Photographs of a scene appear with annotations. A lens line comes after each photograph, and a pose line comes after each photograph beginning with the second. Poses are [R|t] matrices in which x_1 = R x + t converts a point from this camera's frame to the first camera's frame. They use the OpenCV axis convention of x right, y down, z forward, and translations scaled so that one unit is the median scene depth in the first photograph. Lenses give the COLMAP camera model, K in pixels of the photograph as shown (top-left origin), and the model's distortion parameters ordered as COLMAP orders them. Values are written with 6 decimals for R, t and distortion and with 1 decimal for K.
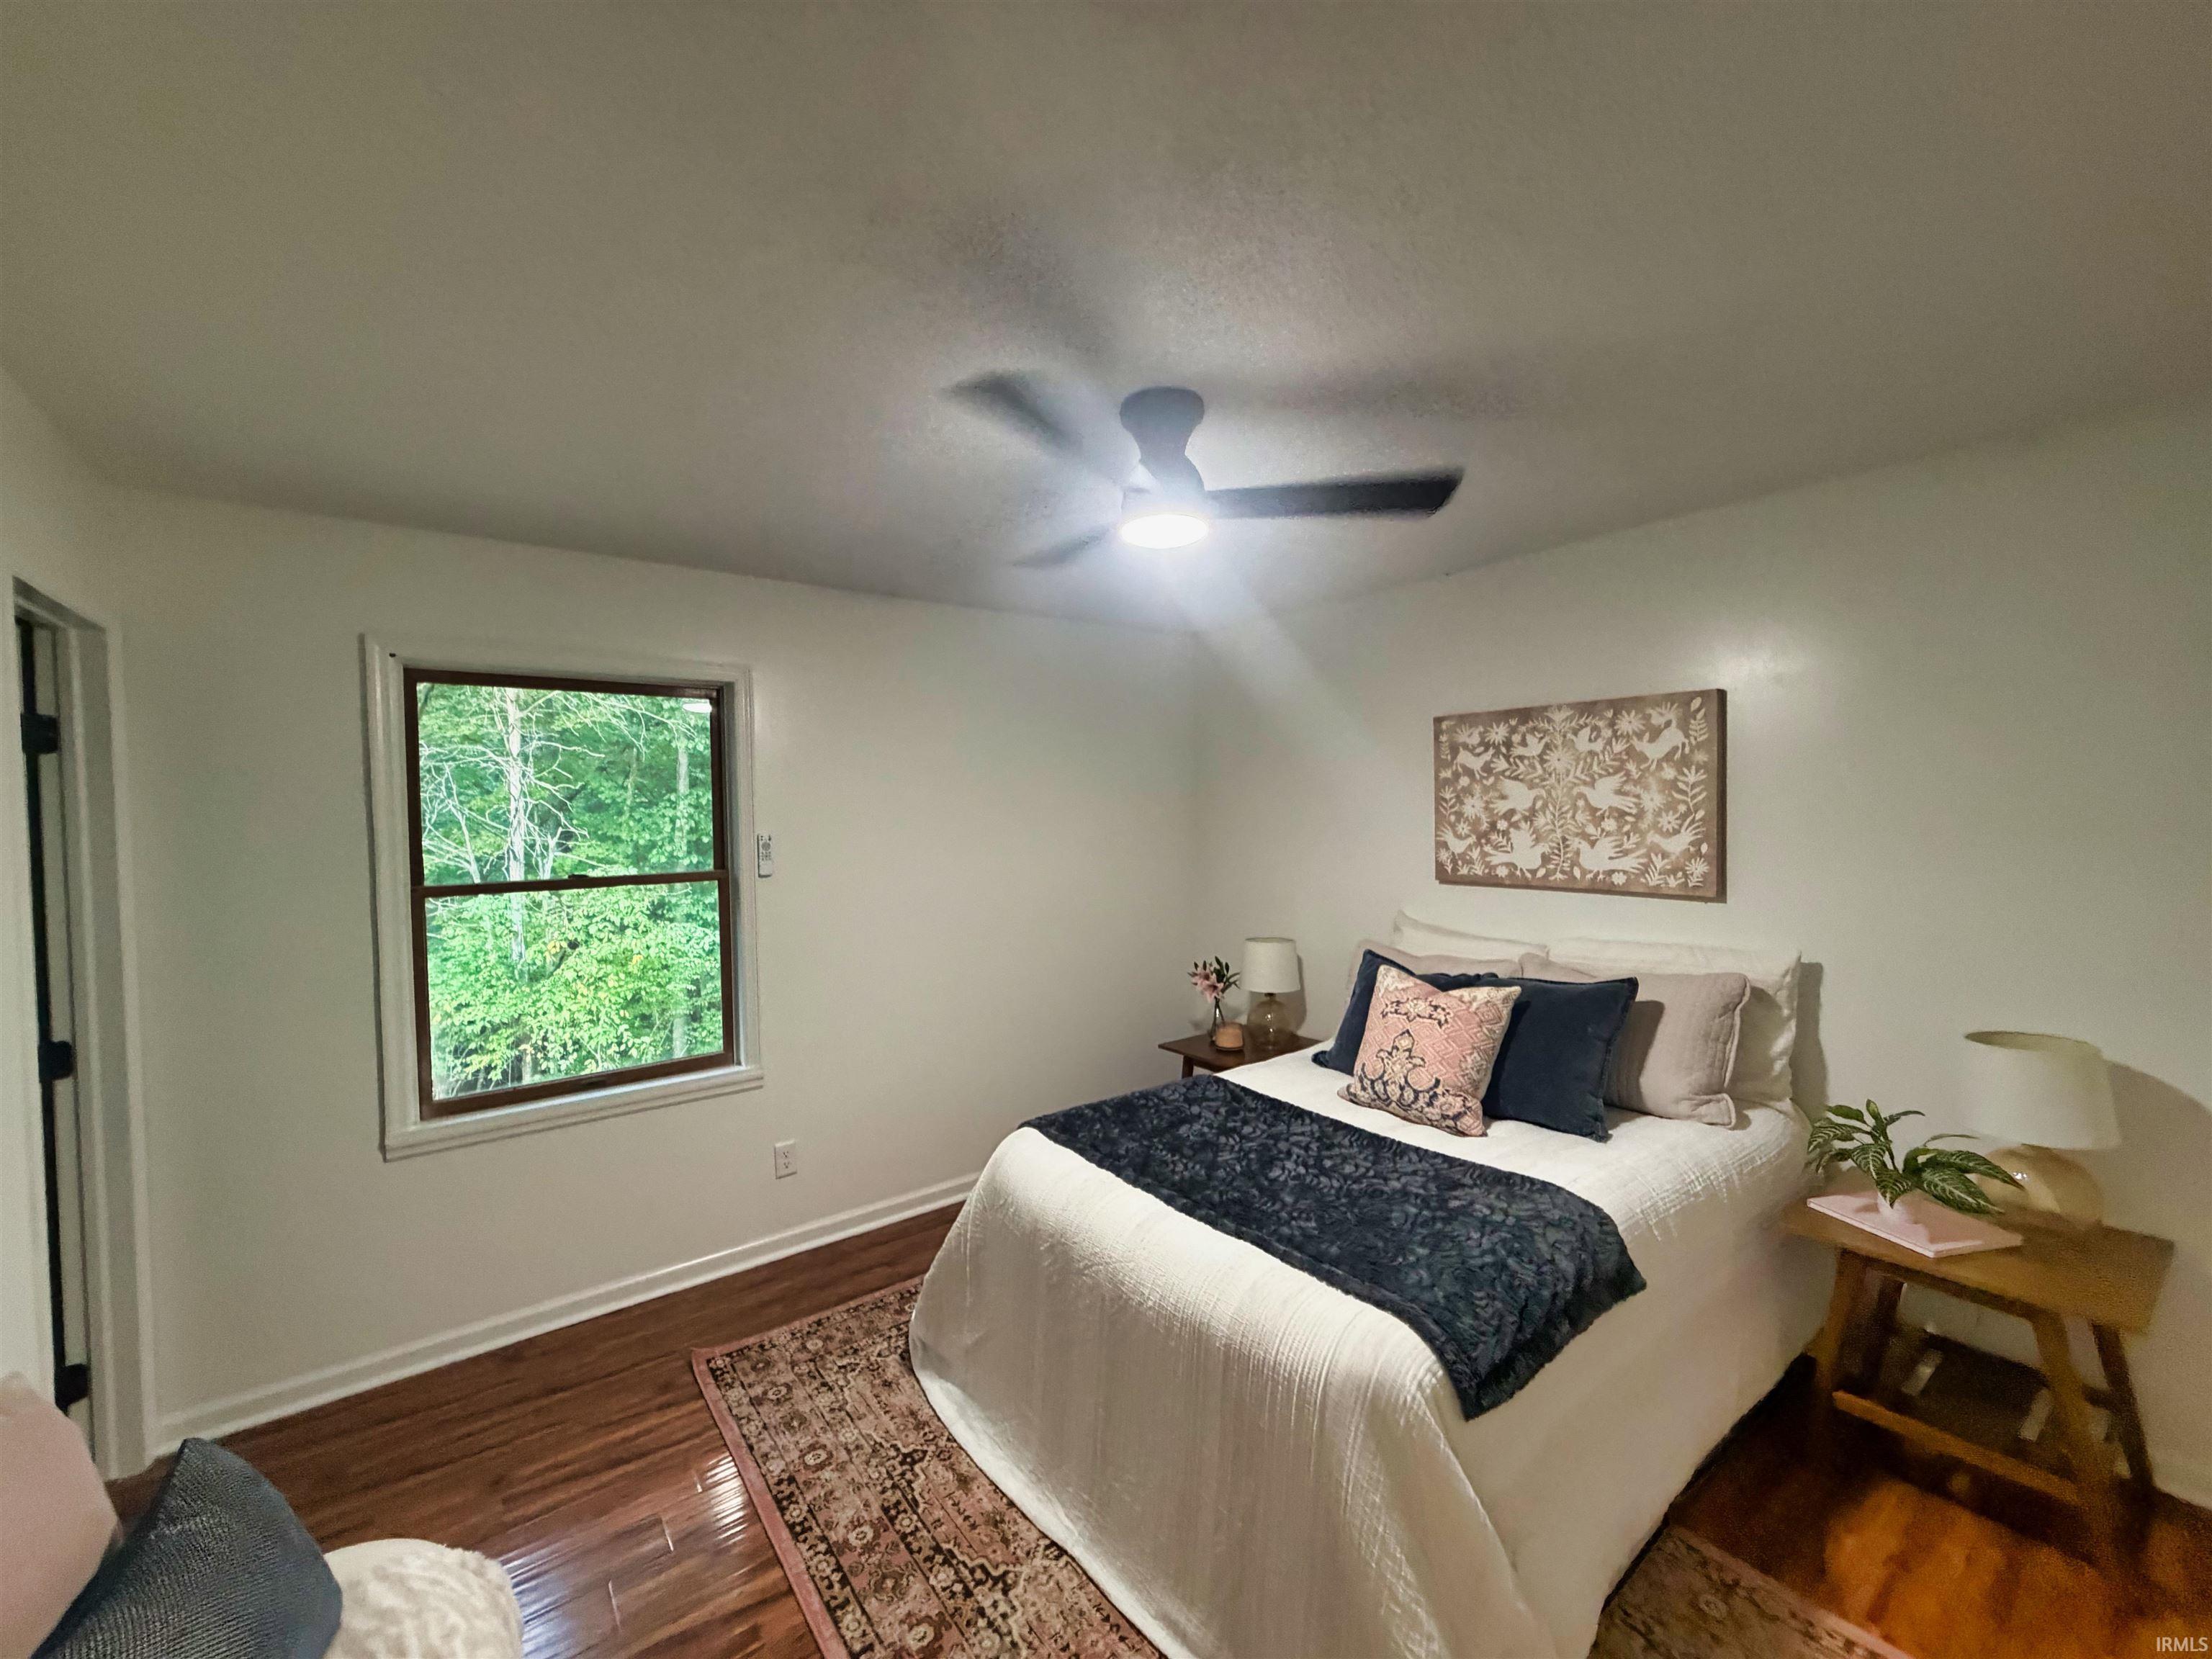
lens RADIAL K [[882.0, 0, 1100.1], [0, 882.0, 829.9], [0, 0, 1]] dist [-0.000526, -0.000305]
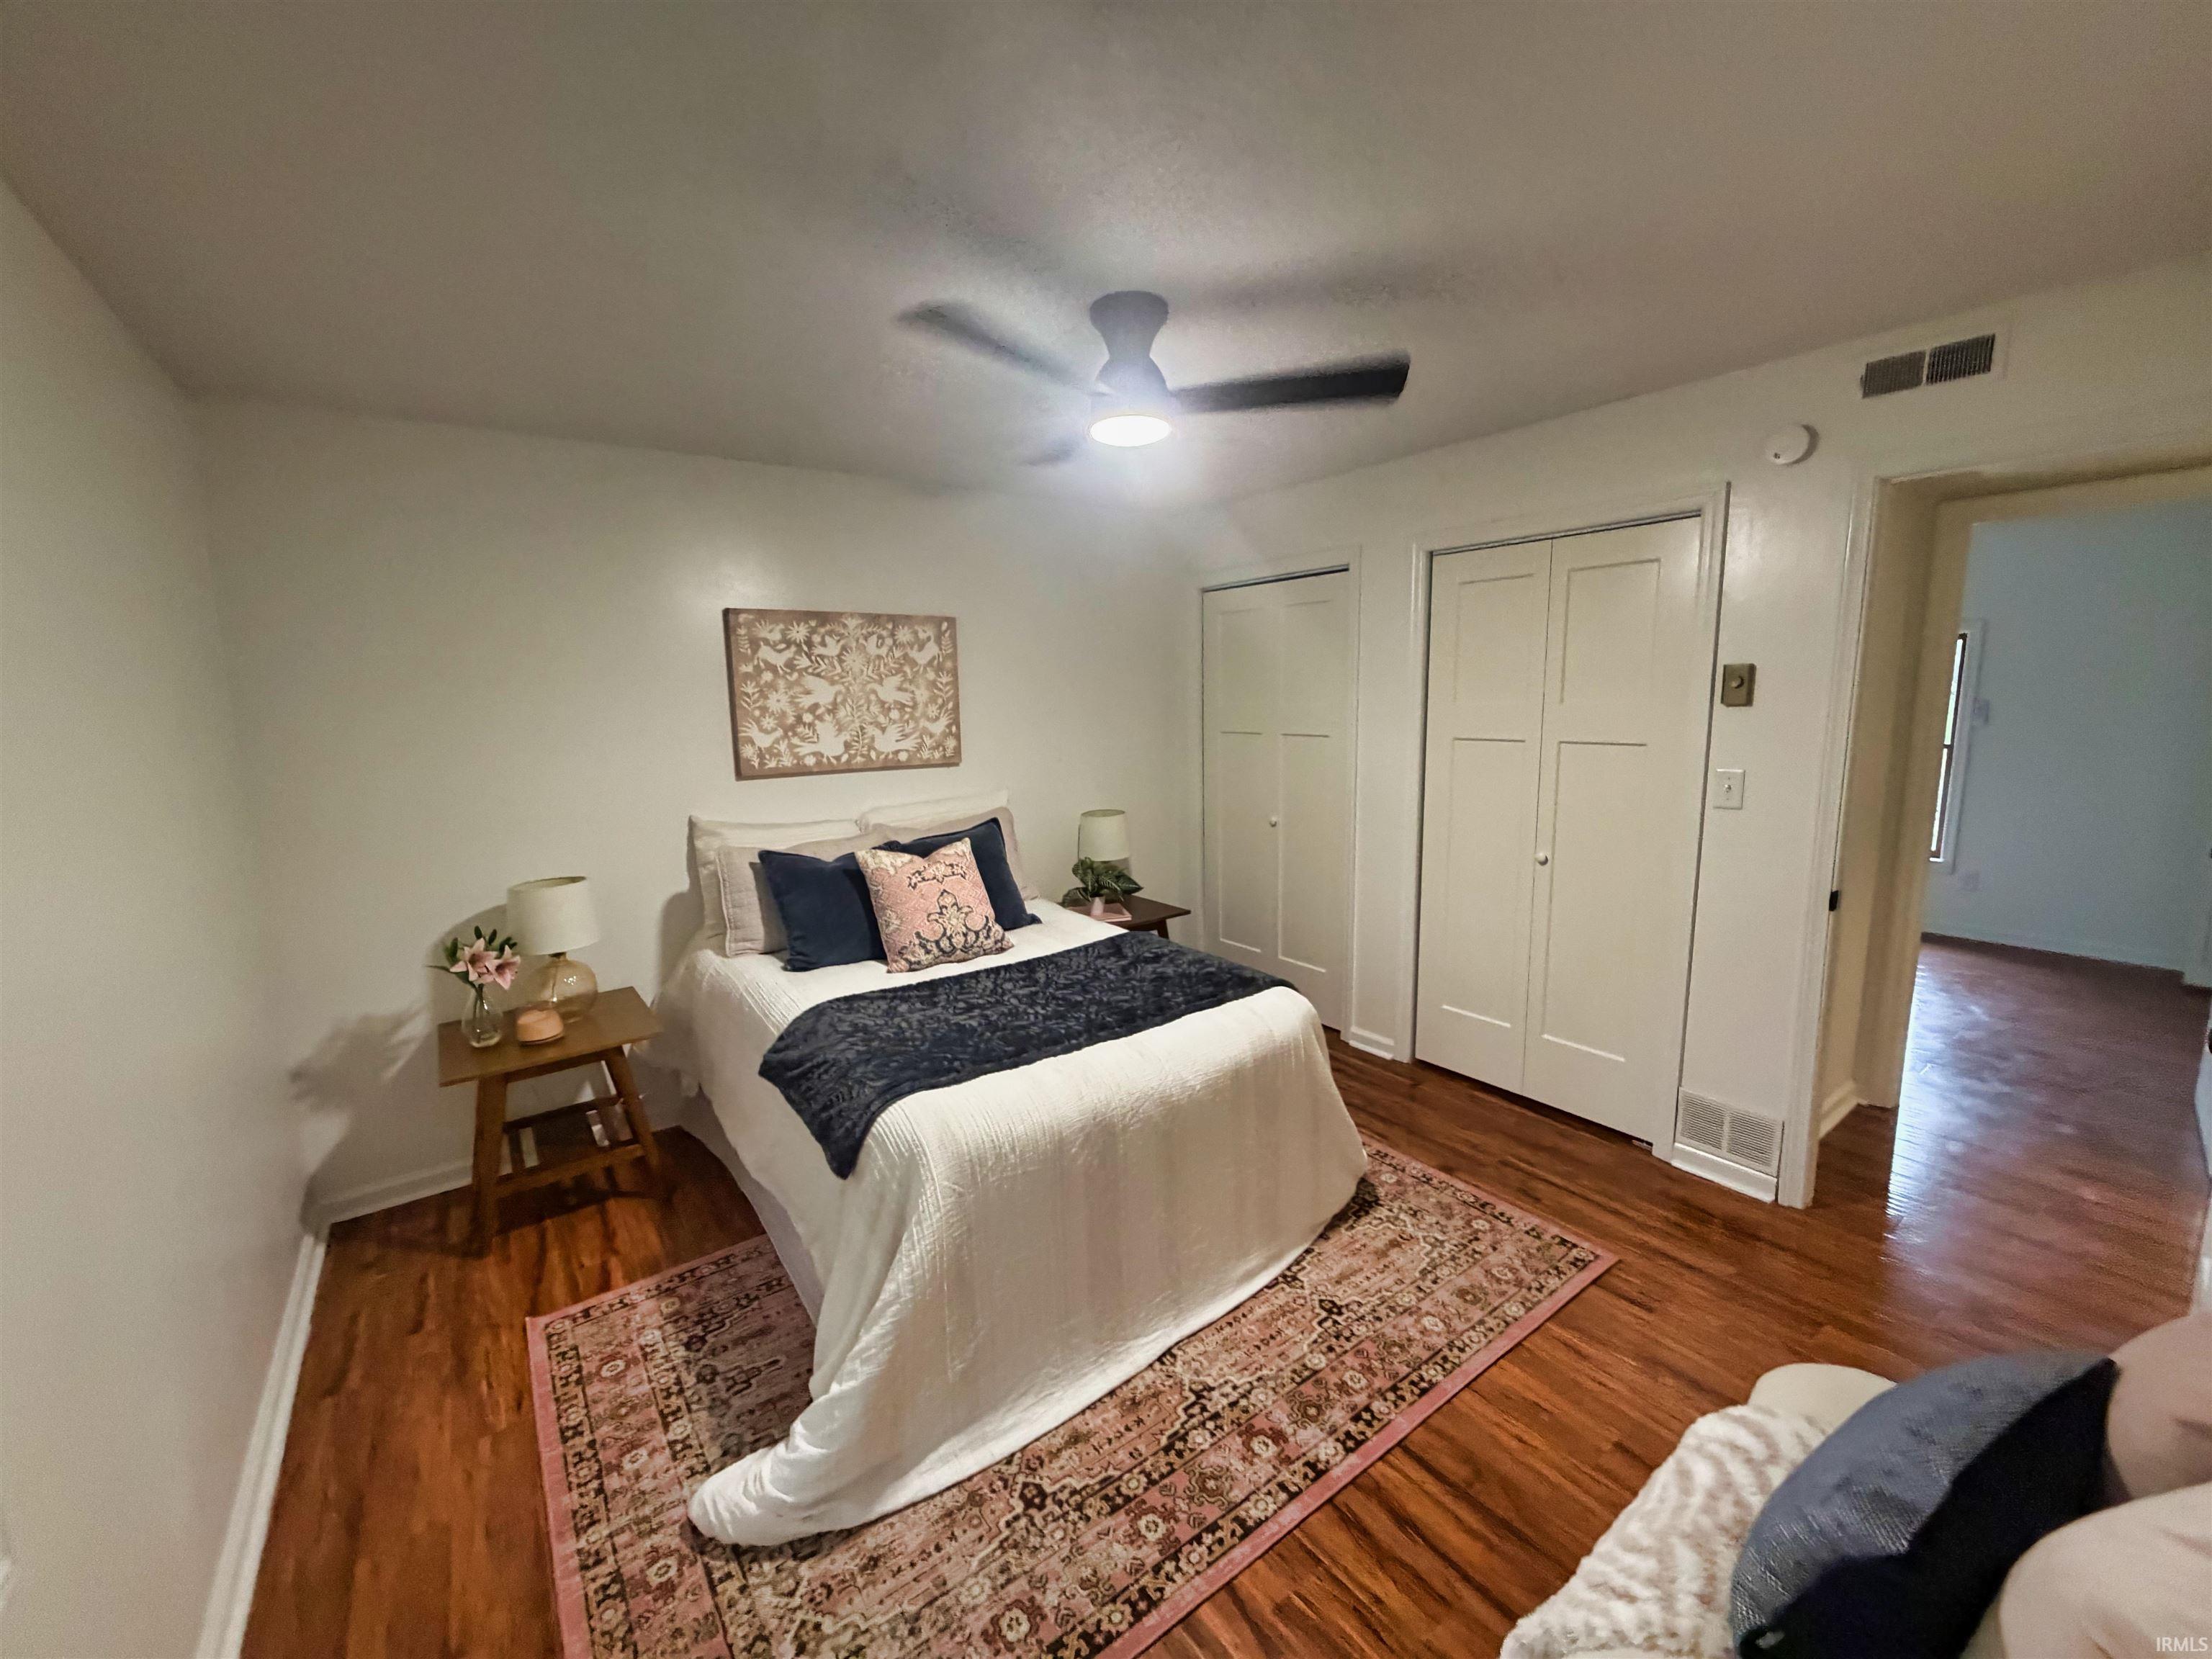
lens RADIAL K [[882.0, 0, 1100.1], [0, 882.0, 829.9], [0, 0, 1]] dist [-0.000526, -0.000305]
pose [[0.017981, -0.134950, 0.990689, -0.801363], [0.044327, 0.989983, 0.134050, 0.001574], [-0.998855, 0.041504, 0.023782, 0.771919]]
